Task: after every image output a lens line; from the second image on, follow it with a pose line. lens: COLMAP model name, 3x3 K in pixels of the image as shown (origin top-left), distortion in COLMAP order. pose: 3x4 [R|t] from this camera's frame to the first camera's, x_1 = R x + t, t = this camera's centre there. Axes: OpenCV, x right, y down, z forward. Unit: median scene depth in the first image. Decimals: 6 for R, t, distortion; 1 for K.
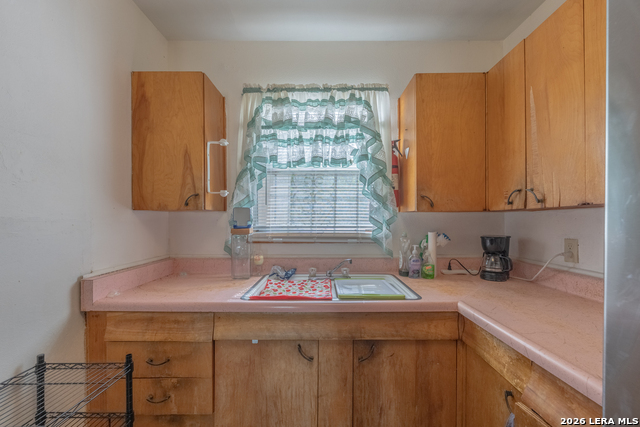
lens RADIAL K [[264.9, 0, 324.2], [0, 264.9, 216.8], [0, 0, 1]] dist [-0.008946, 0.001770]
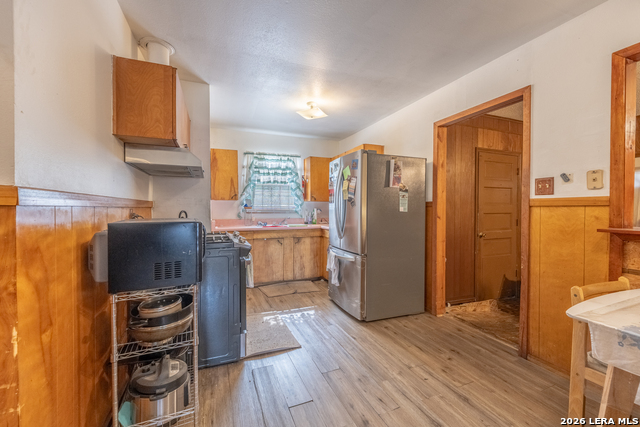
lens RADIAL K [[264.9, 0, 322.1], [0, 264.9, 211.3], [0, 0, 1]] dist [-0.008946, 0.001770]
pose [[0.928705, -0.006777, 0.370756, -0.582860], [-0.000642, 0.999802, 0.019882, 0.031817], [-0.370818, -0.018702, 0.928517, -1.669924]]
